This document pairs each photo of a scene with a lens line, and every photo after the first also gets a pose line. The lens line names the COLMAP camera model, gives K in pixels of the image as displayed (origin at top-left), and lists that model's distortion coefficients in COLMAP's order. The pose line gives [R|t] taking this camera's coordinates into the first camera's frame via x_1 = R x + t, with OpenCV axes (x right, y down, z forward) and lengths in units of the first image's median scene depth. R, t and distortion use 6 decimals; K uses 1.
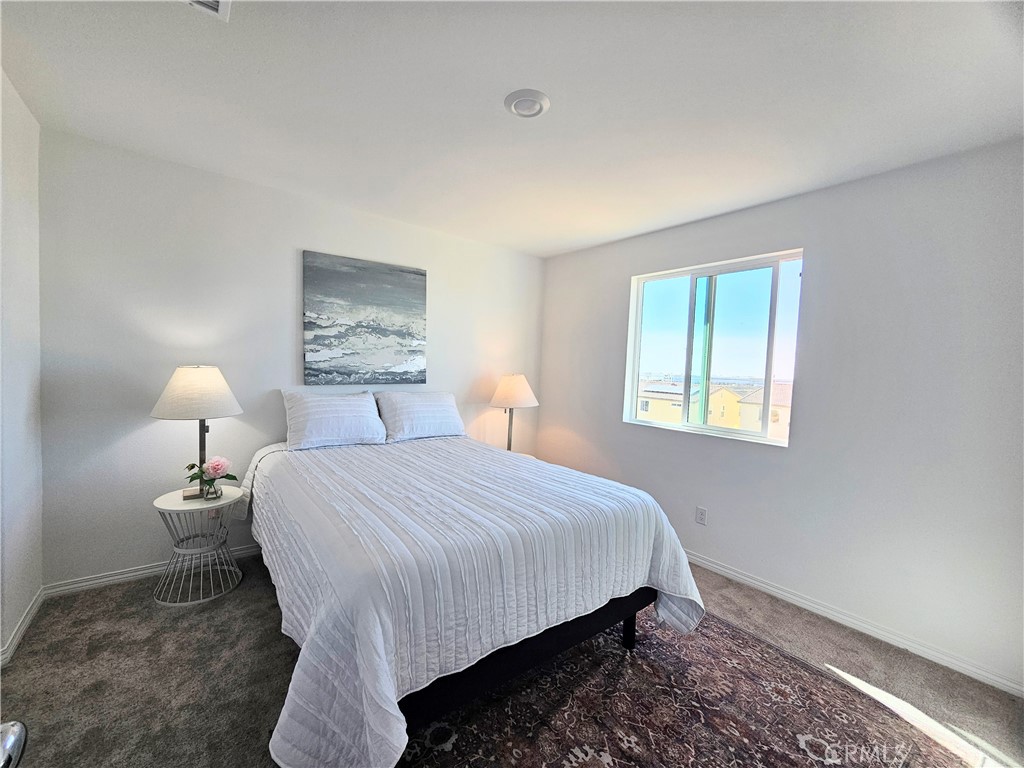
lens RADIAL K [[417.3, 0, 505.0], [0, 417.3, 381.6], [0, 0, 1]] dist [-0.002765, 0.001097]
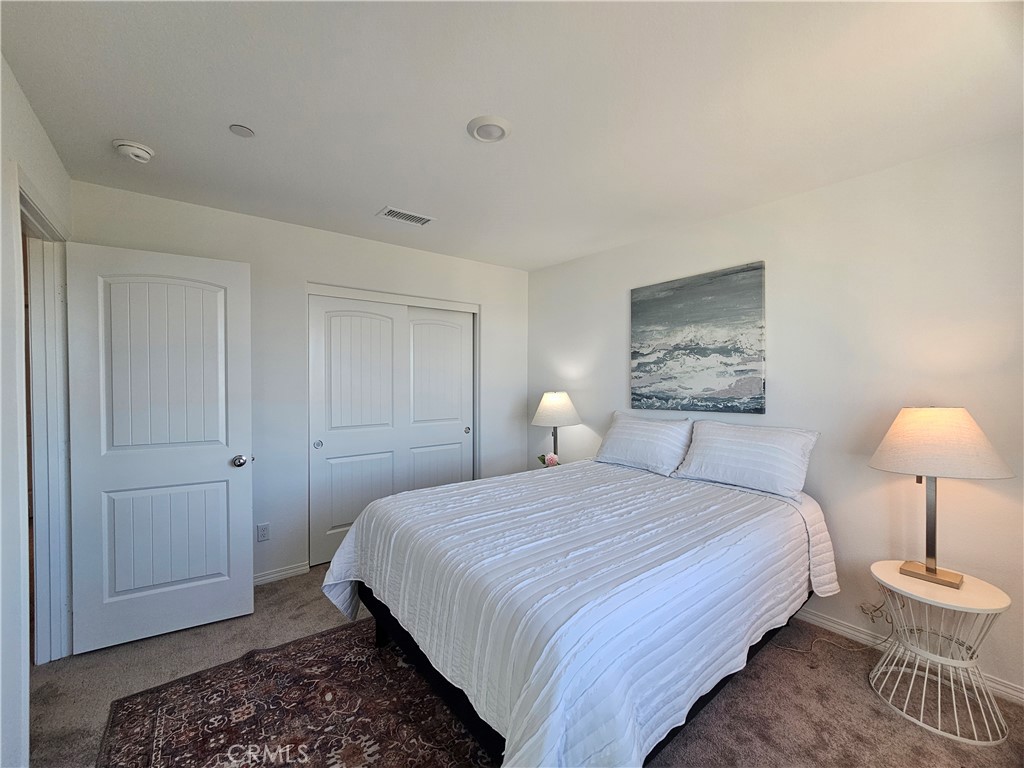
lens RADIAL K [[417.3, 0, 506.4], [0, 417.3, 383.9], [0, 0, 1]] dist [-0.002765, 0.001097]
pose [[0.019219, -0.022462, -0.999563, 0.606022], [-0.030250, 0.999277, -0.023037, -0.020036], [0.999358, 0.030680, 0.018526, 0.610721]]
